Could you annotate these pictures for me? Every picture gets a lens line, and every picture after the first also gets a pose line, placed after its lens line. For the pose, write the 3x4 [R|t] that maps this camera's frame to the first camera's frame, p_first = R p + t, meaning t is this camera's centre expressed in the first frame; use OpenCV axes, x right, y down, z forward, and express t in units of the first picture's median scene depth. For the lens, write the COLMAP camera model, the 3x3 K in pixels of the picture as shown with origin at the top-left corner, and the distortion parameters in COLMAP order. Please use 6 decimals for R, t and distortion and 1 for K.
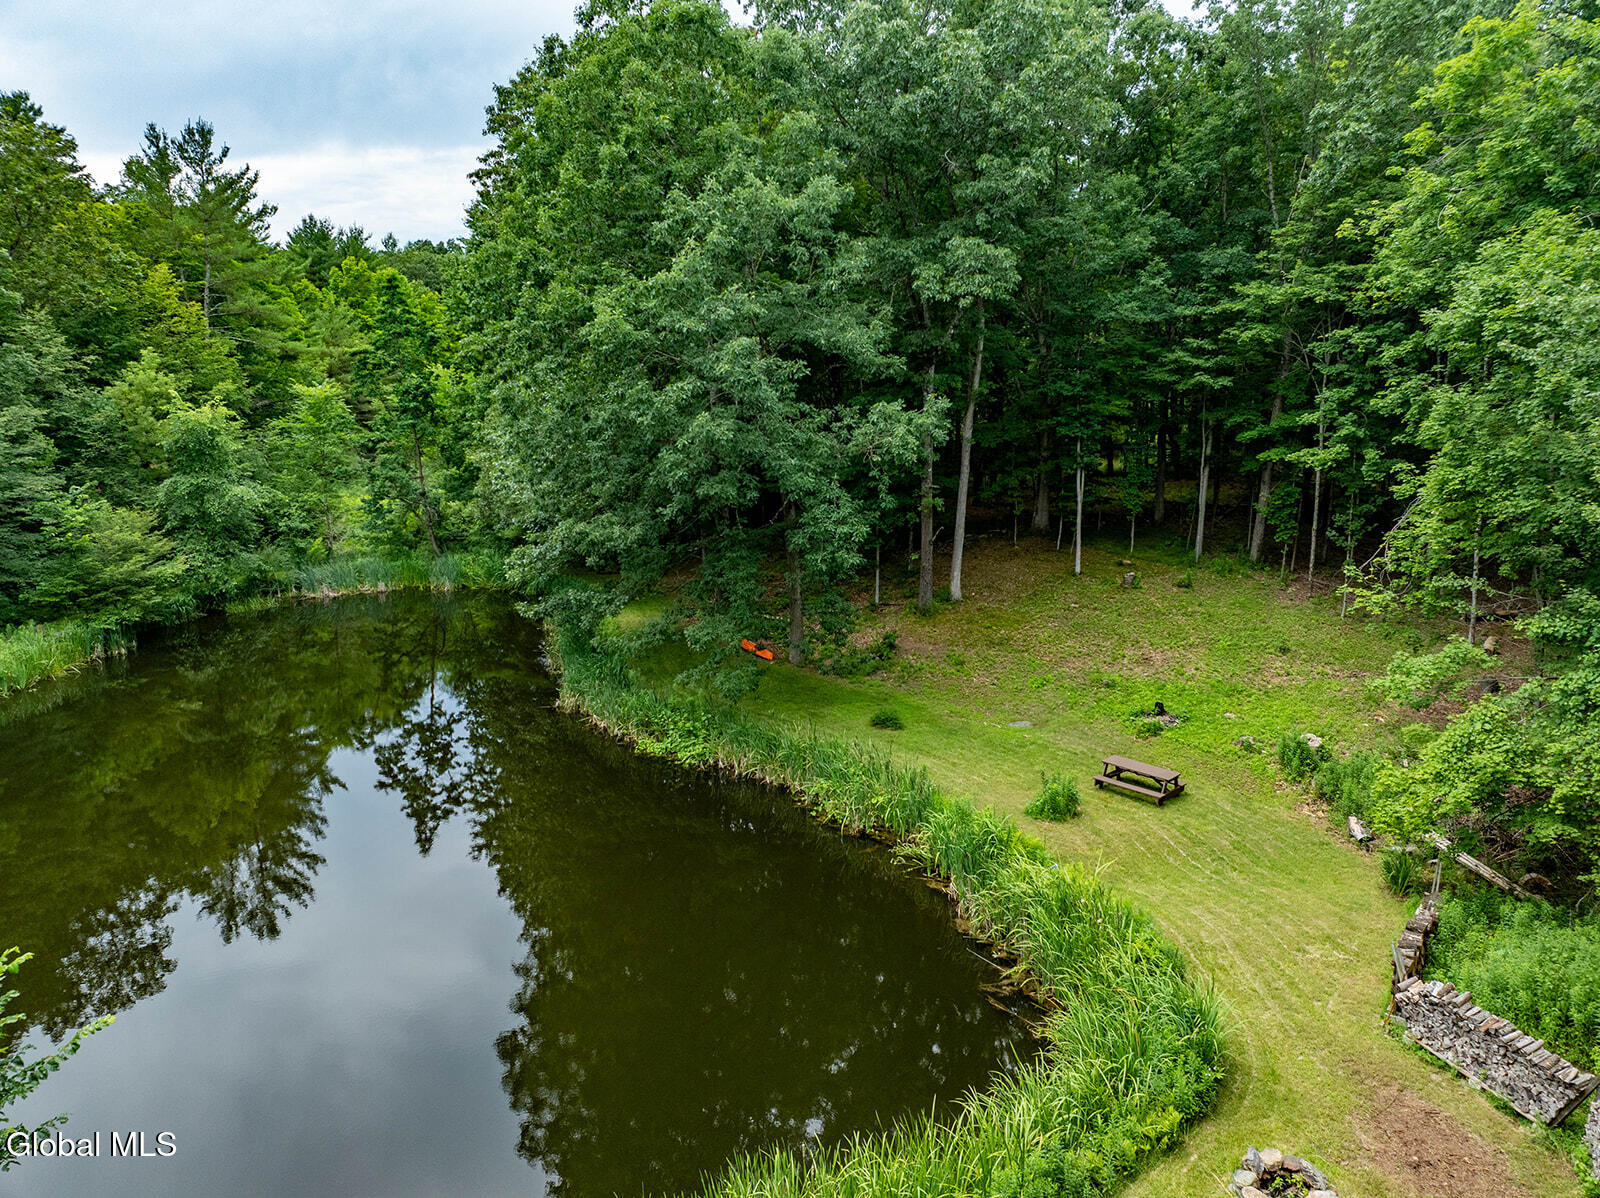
lens RADIAL K [[1119.2, 0, 801.9], [0, 1119.2, 600.8], [0, 0, 1]] dist [-0.055048, 0.011086]
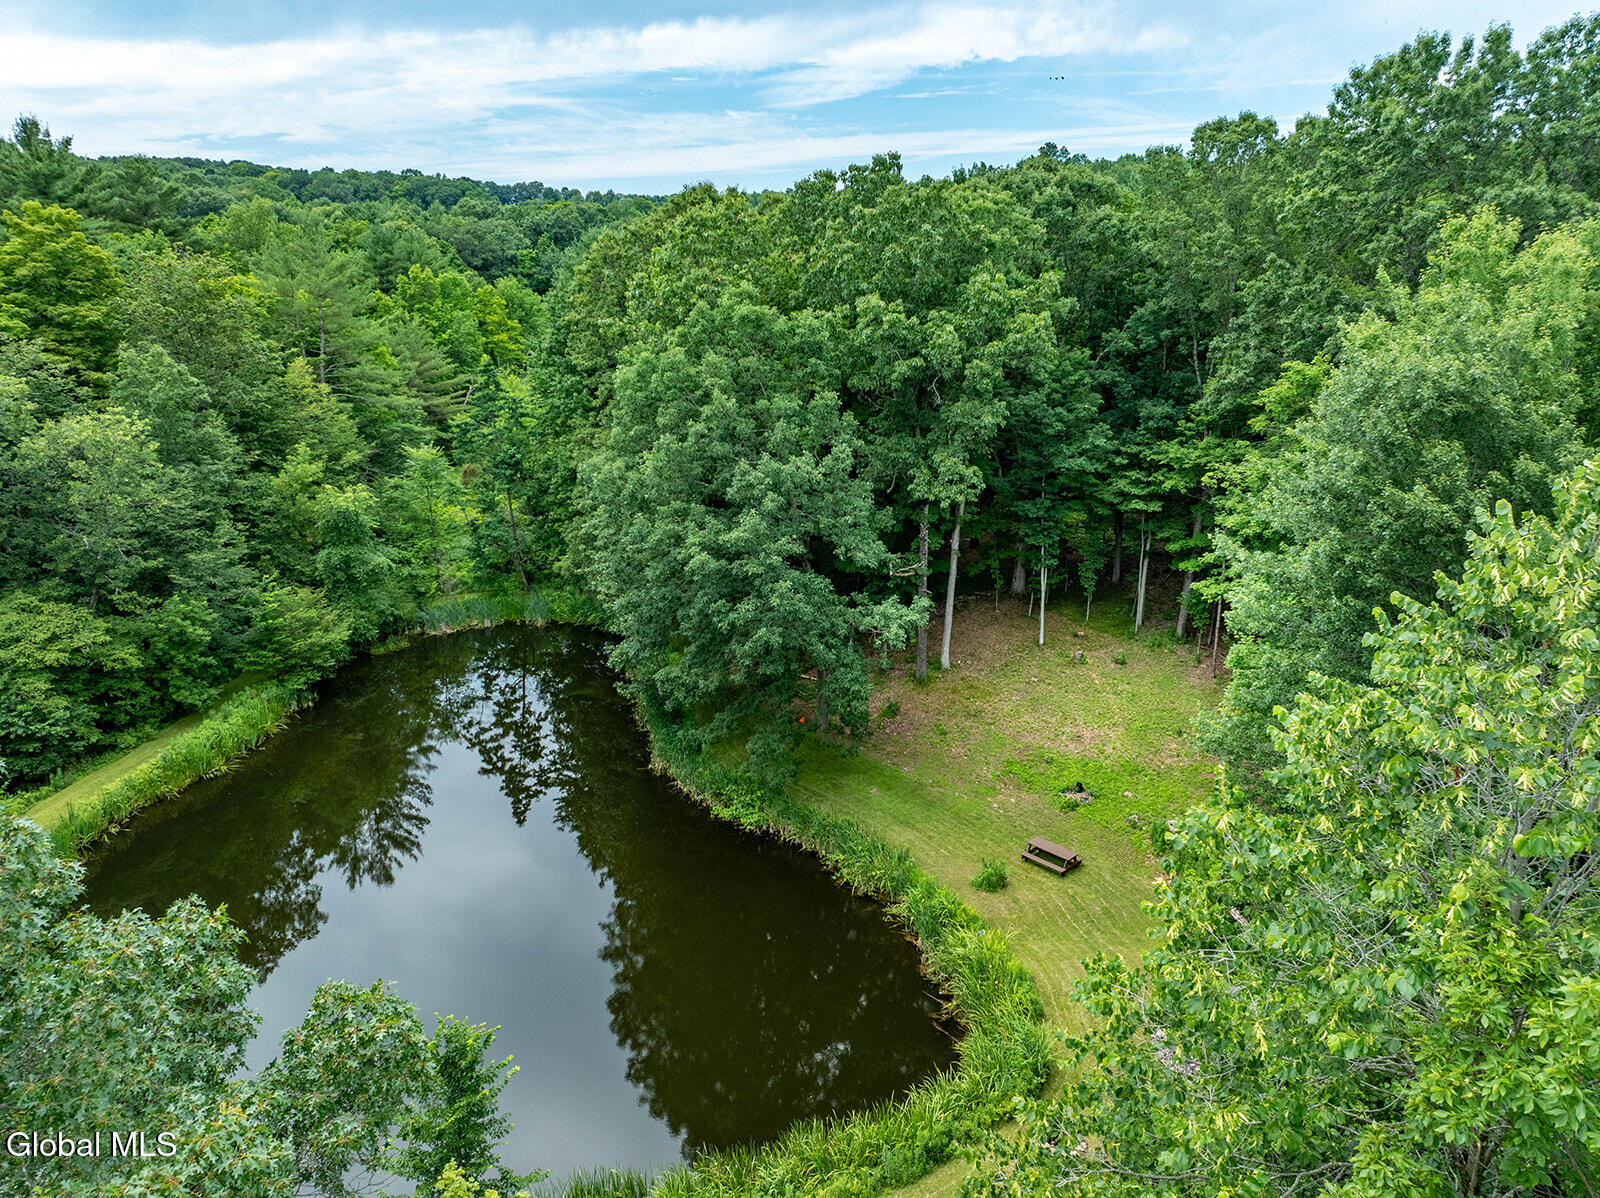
lens RADIAL K [[1119.2, 0, 798.5], [0, 1119.2, 597.0], [0, 0, 1]] dist [-0.055048, 0.011086]
pose [[0.999682, 0.002513, -0.025072, -0.000980], [-0.000265, 0.996010, 0.089243, -0.213235], [0.025196, -0.089208, 0.995694, -0.314476]]
